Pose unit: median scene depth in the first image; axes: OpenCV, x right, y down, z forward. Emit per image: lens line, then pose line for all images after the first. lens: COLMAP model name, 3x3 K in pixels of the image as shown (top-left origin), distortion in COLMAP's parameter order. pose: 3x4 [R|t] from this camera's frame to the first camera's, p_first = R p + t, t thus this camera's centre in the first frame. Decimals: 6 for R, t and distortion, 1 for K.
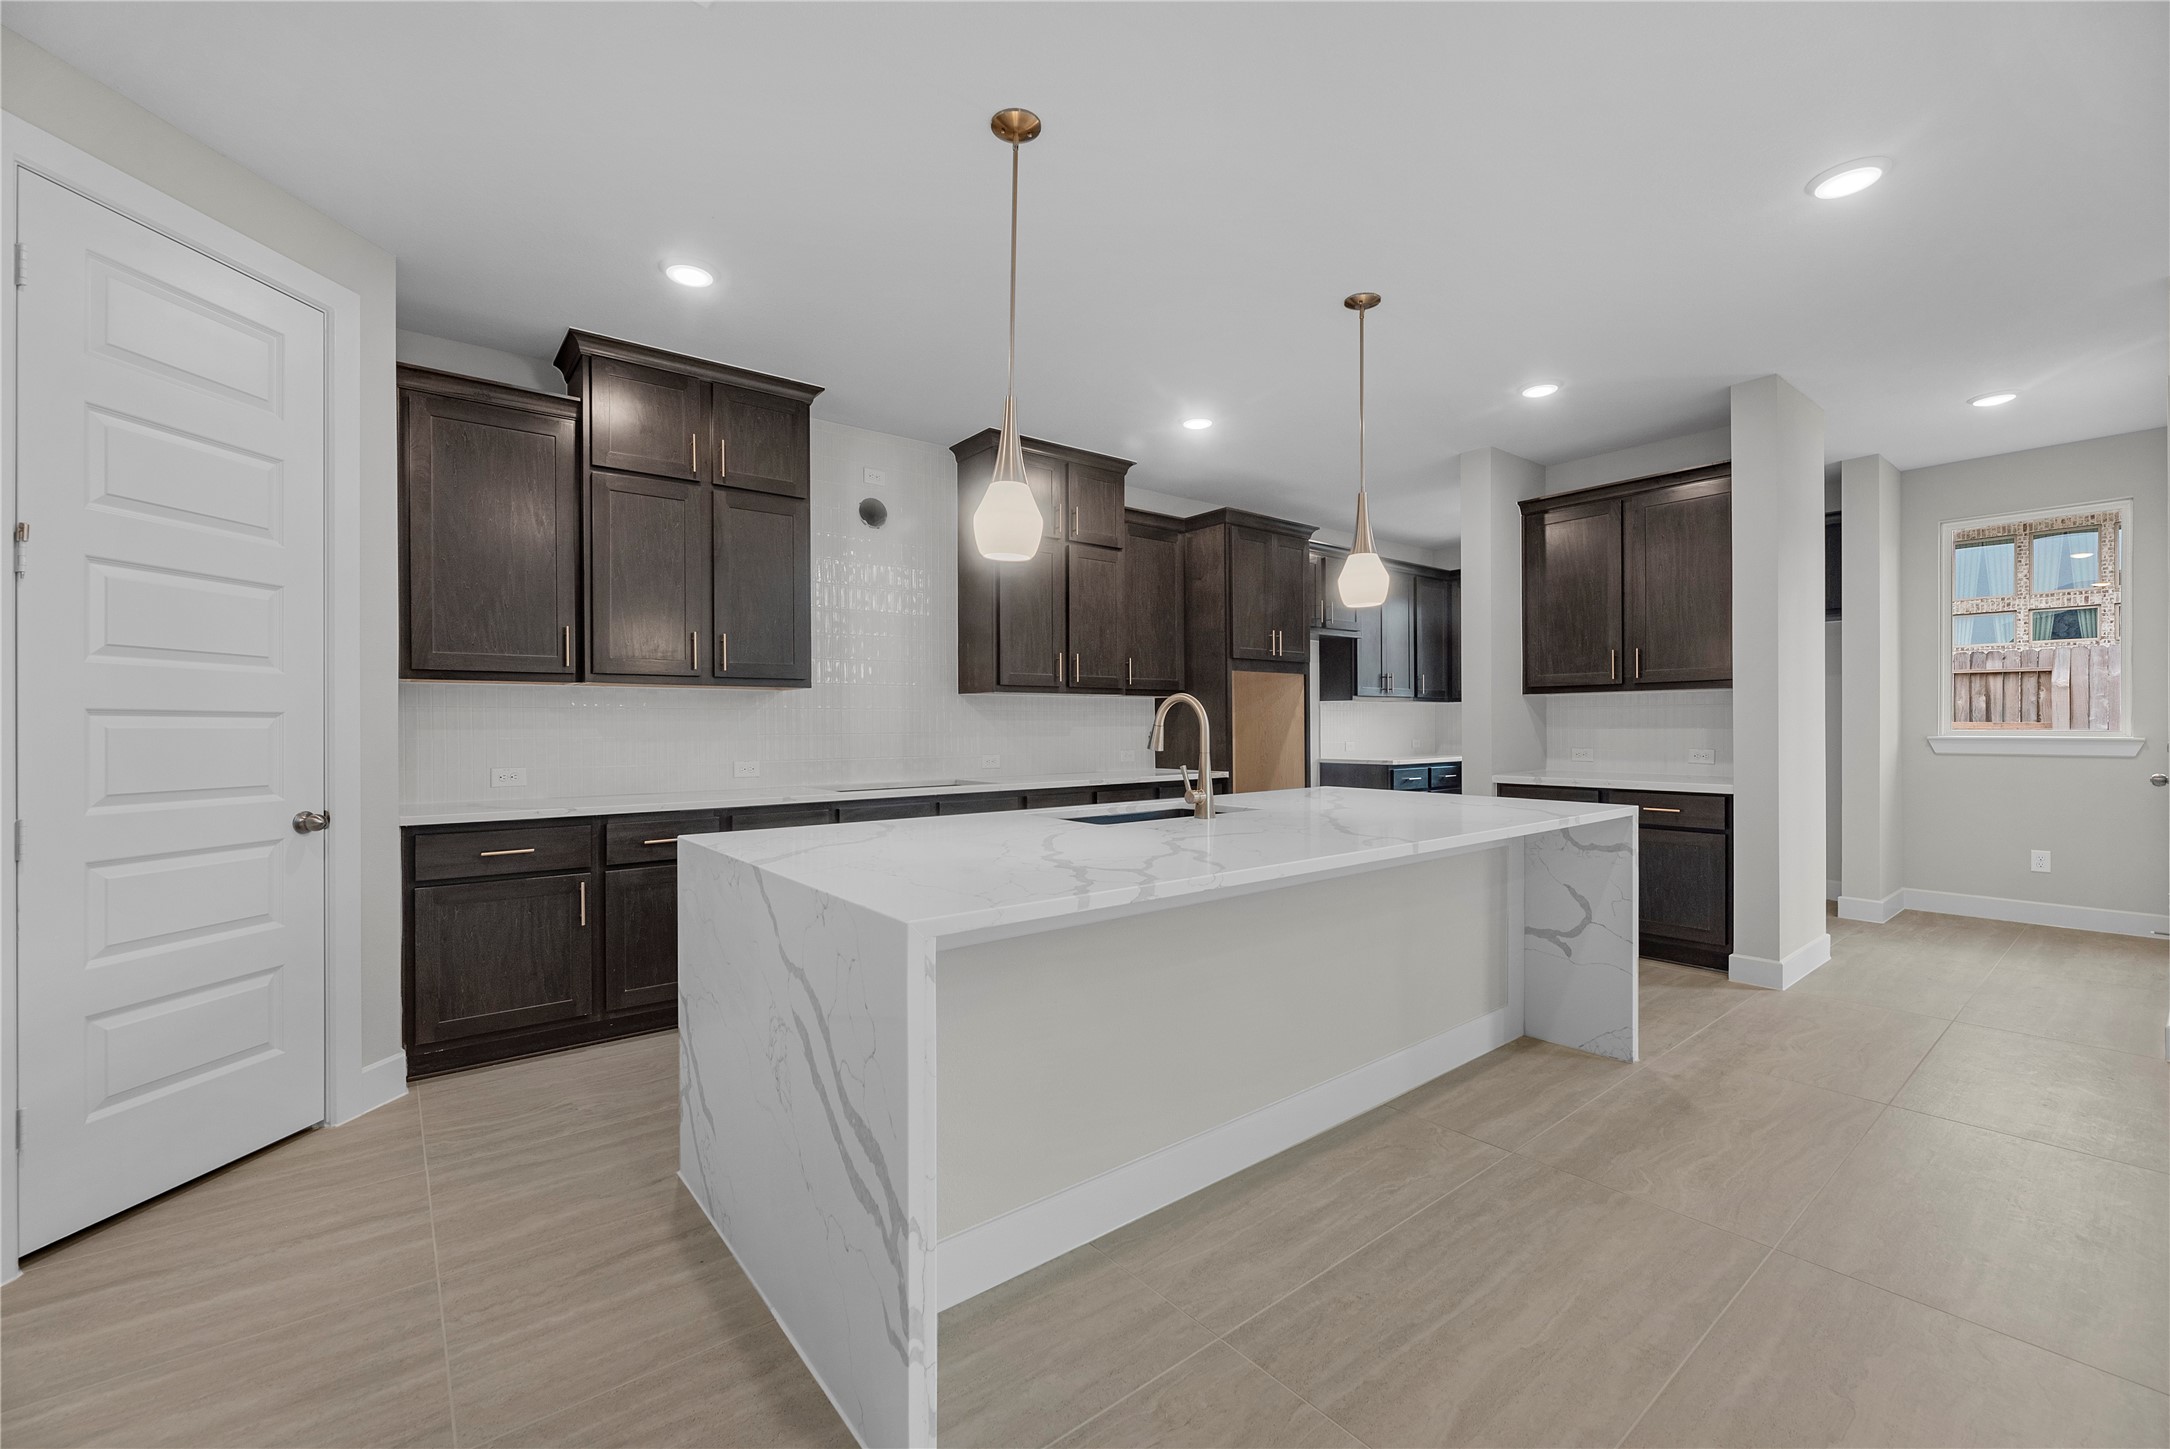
lens RADIAL K [[879.6, 0, 1086.4], [0, 879.6, 731.3], [0, 0, 1]] dist [-0.000094, 0.000168]
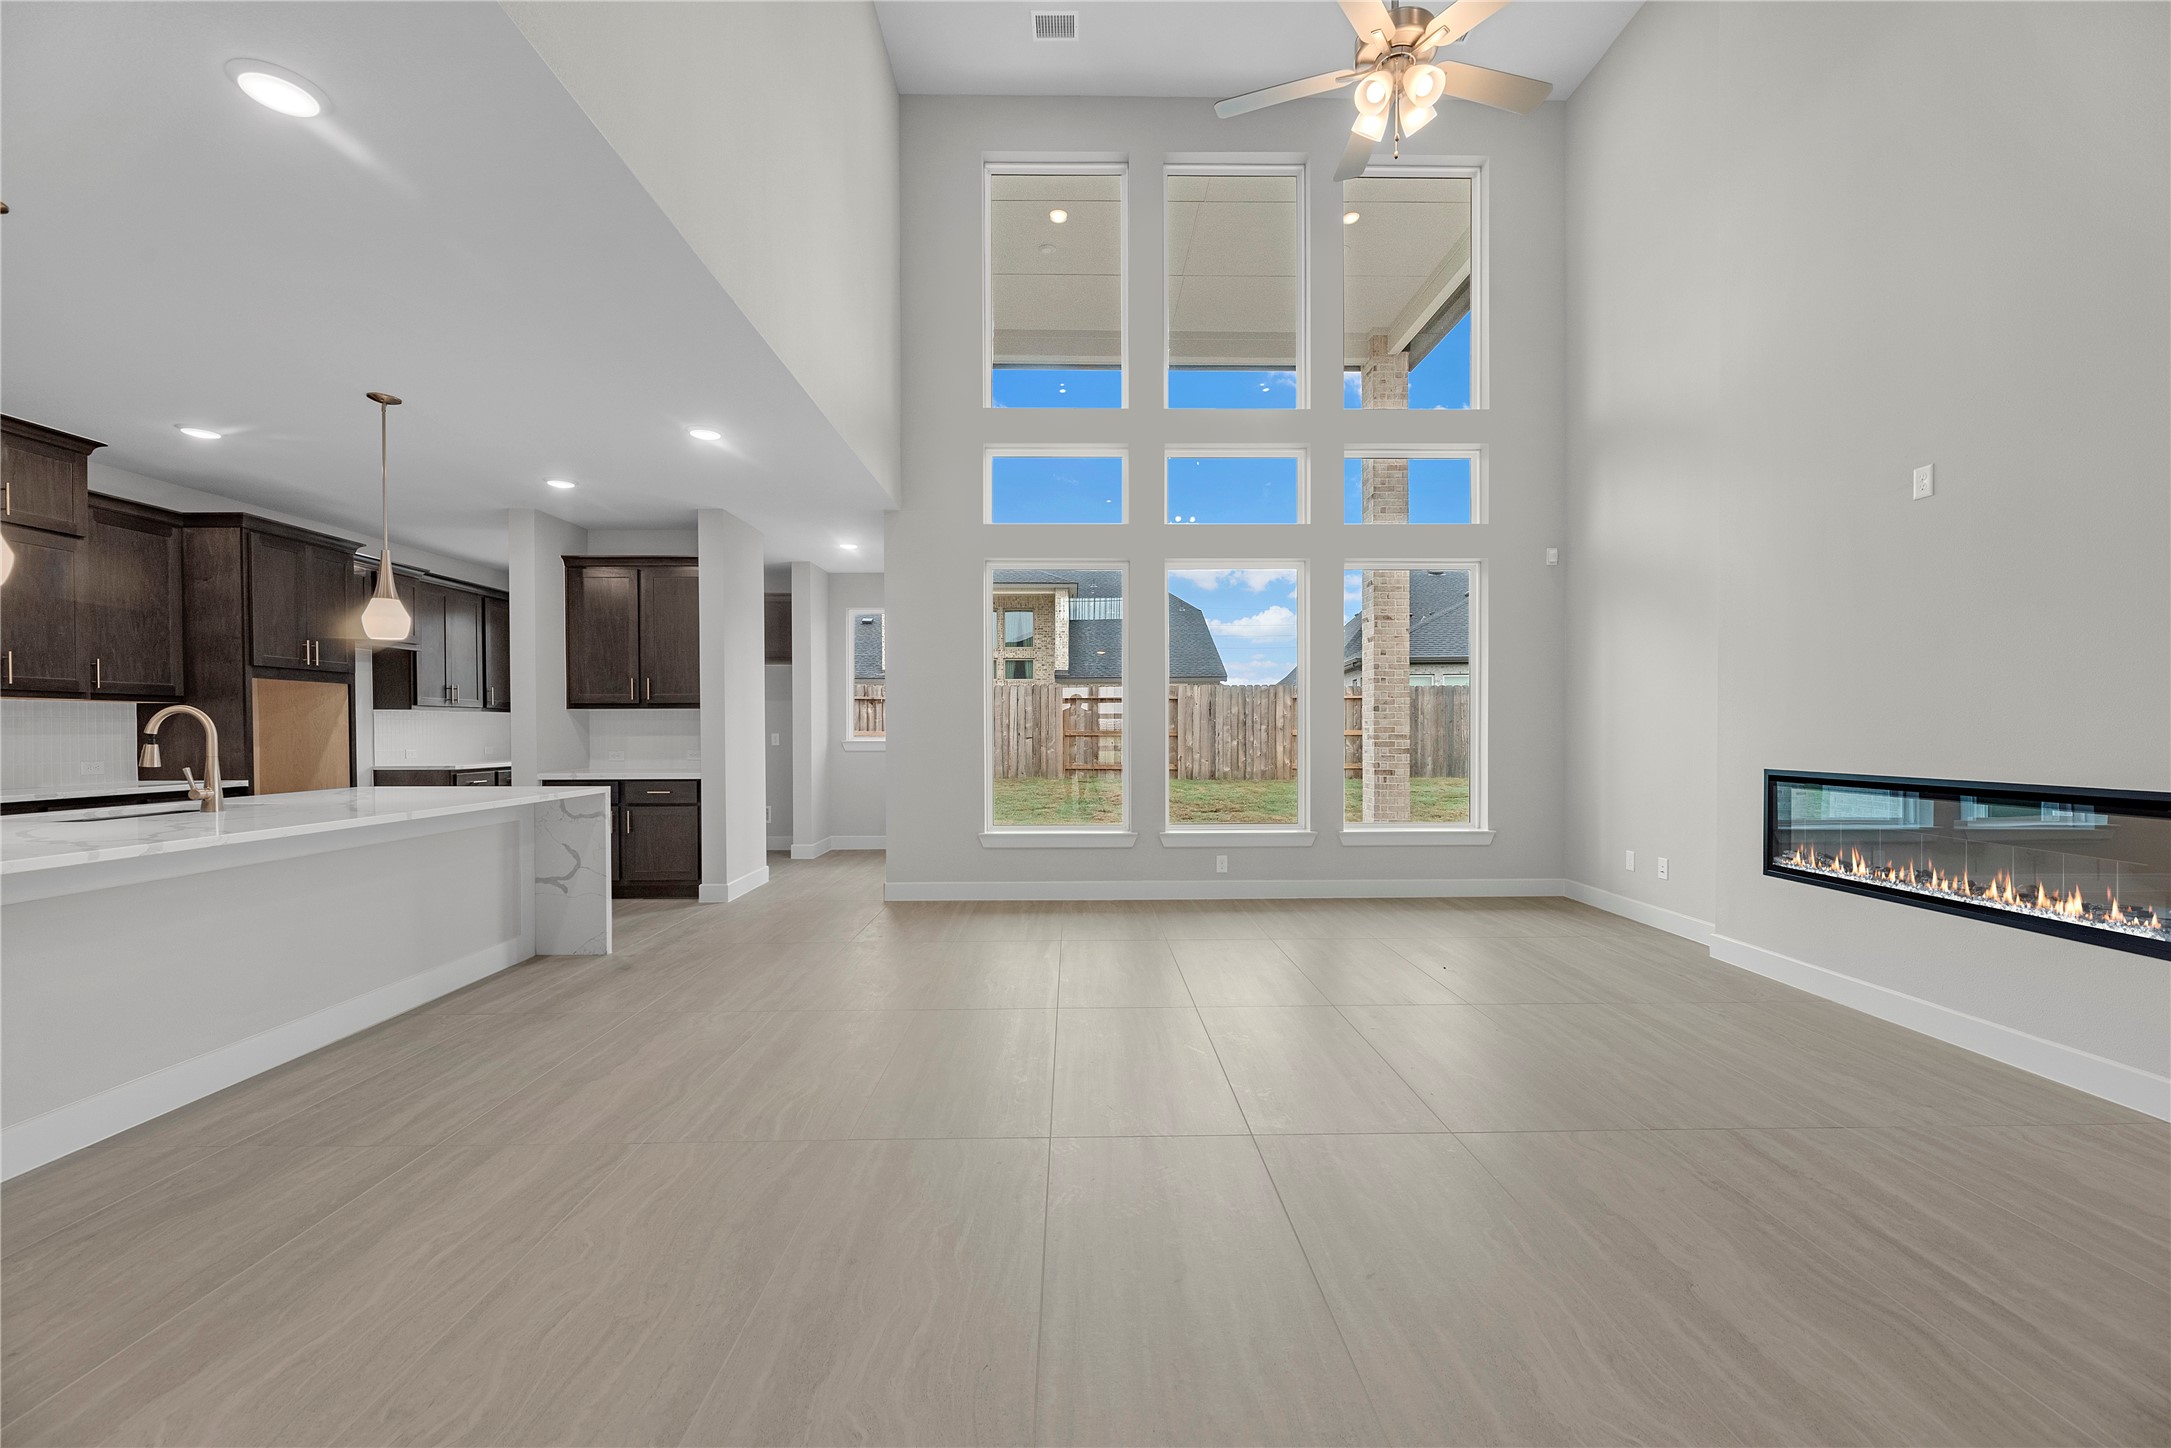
lens RADIAL K [[876.9, 0, 1084.8], [0, 876.9, 739.7], [0, 0, 1]] dist [0.000225, 0.000030]
pose [[0.610773, -0.005858, 0.791784, -0.048993], [0.005117, 0.999981, 0.003451, 0.001722], [-0.791789, 0.001944, 0.610791, -0.382824]]
